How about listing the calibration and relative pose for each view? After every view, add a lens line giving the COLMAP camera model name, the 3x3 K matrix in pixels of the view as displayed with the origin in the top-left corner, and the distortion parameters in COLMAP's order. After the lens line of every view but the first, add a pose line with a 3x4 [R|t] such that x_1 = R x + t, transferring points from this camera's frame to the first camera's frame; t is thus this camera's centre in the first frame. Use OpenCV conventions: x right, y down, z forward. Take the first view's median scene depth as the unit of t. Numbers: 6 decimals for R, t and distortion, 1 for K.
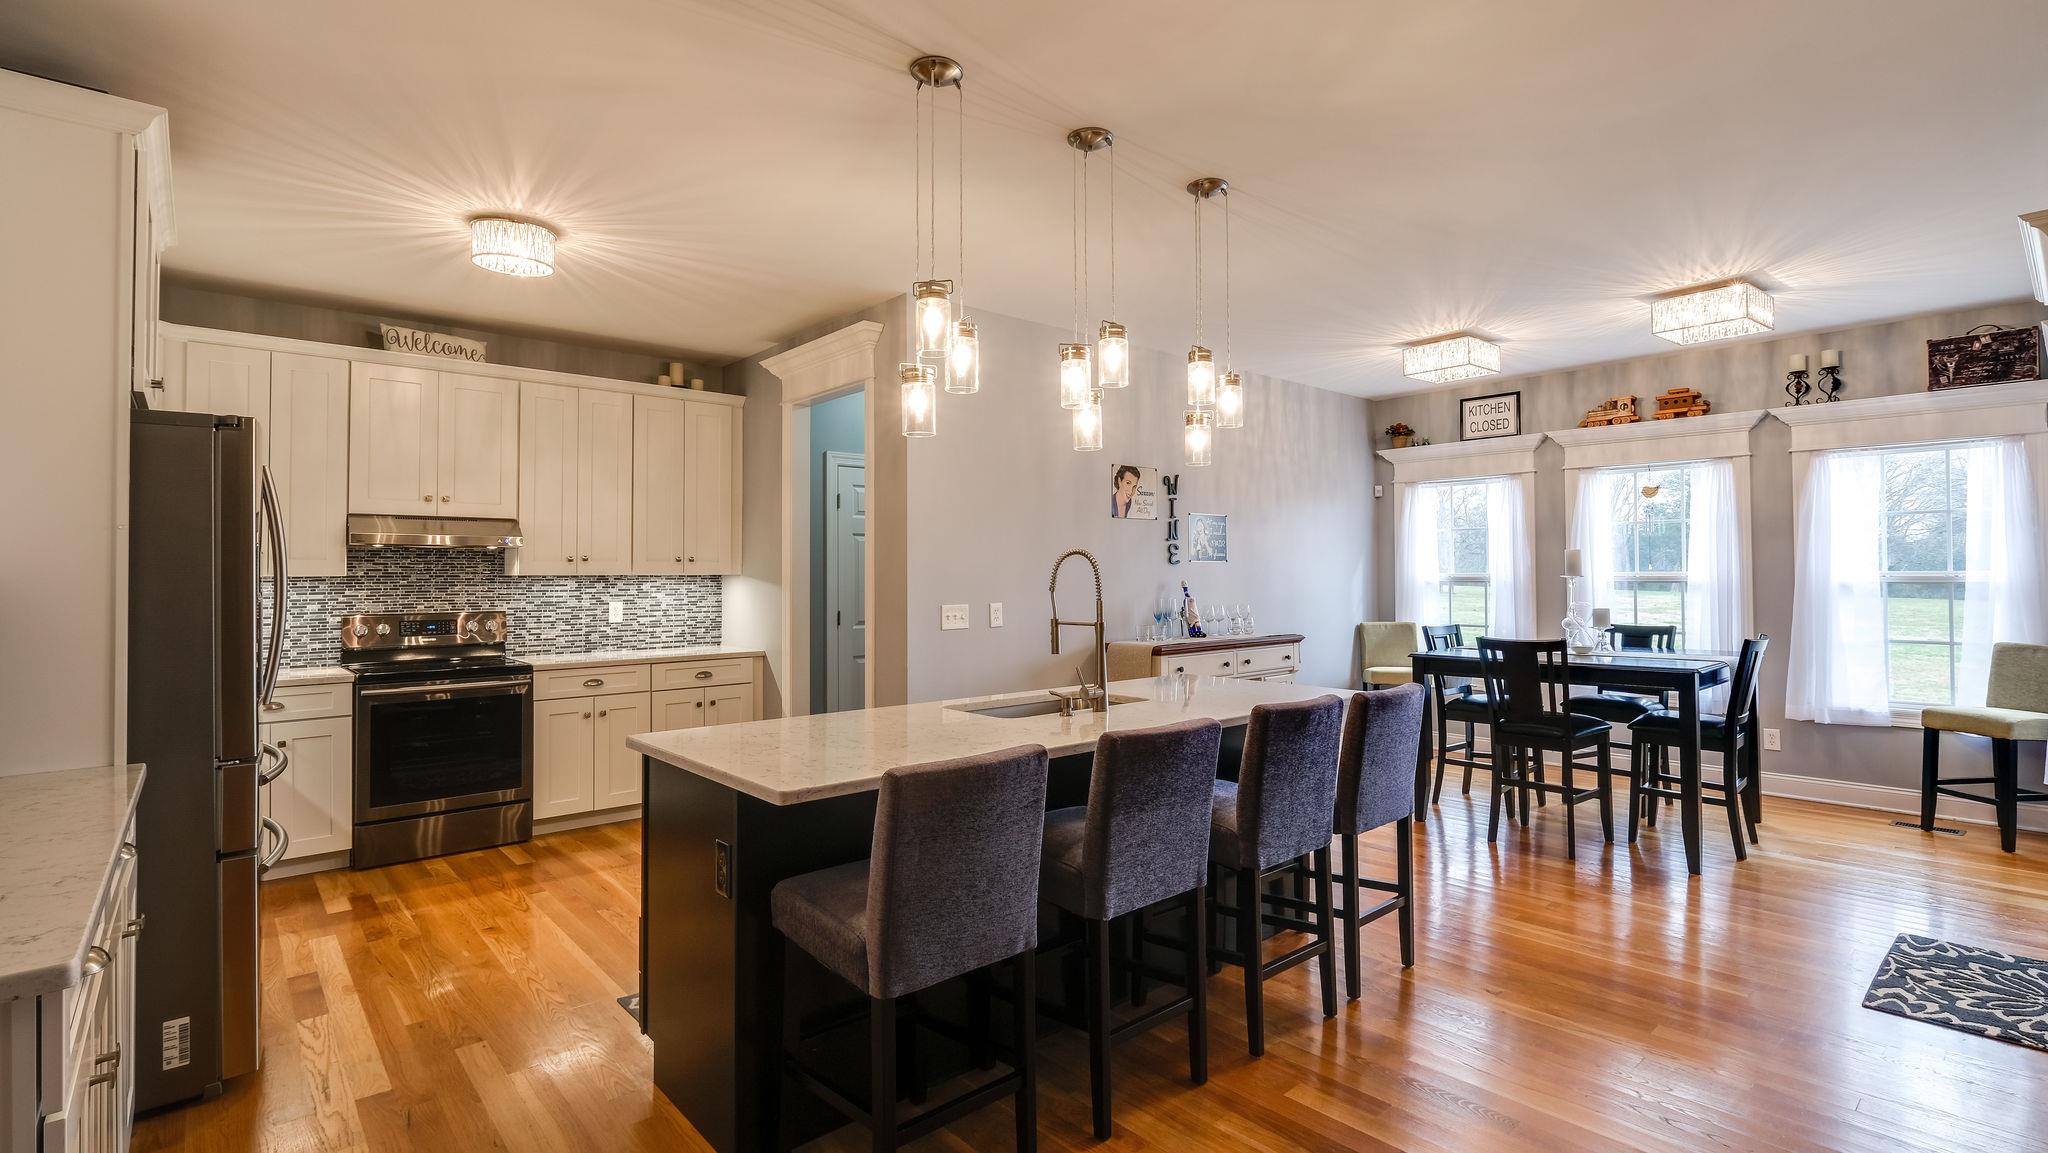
lens RADIAL K [[914.0, 0, 1023.6], [0, 914.0, 571.2], [0, 0, 1]] dist [0.003448, 0.000303]
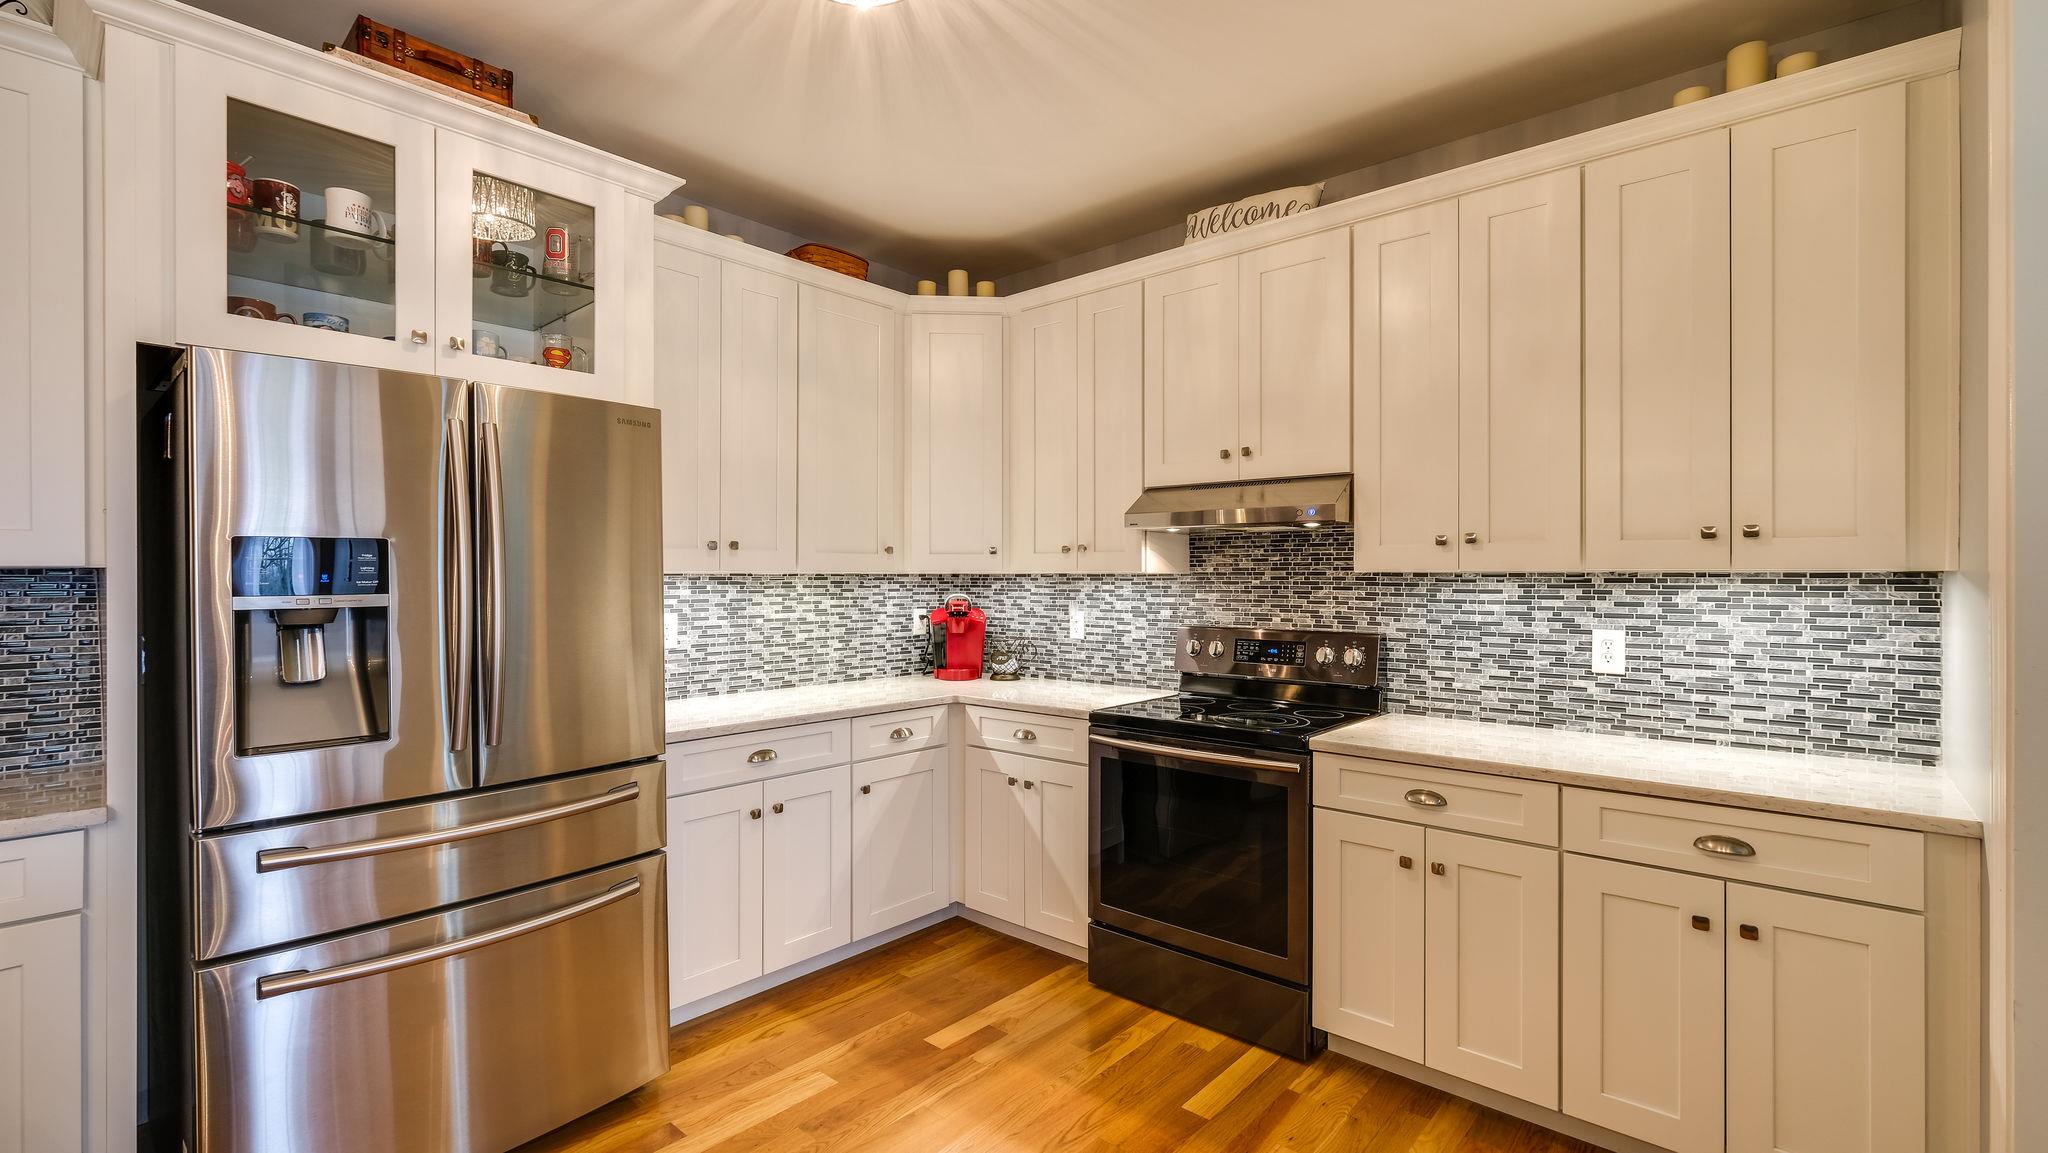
lens RADIAL K [[914.0, 0, 1020.9], [0, 914.0, 567.0], [0, 0, 1]] dist [0.003448, 0.000303]
pose [[0.127802, 0.002269, -0.991797, -0.019294], [0.009206, 0.999952, 0.003474, -0.003078], [0.991757, -0.009575, 0.127775, 0.676168]]
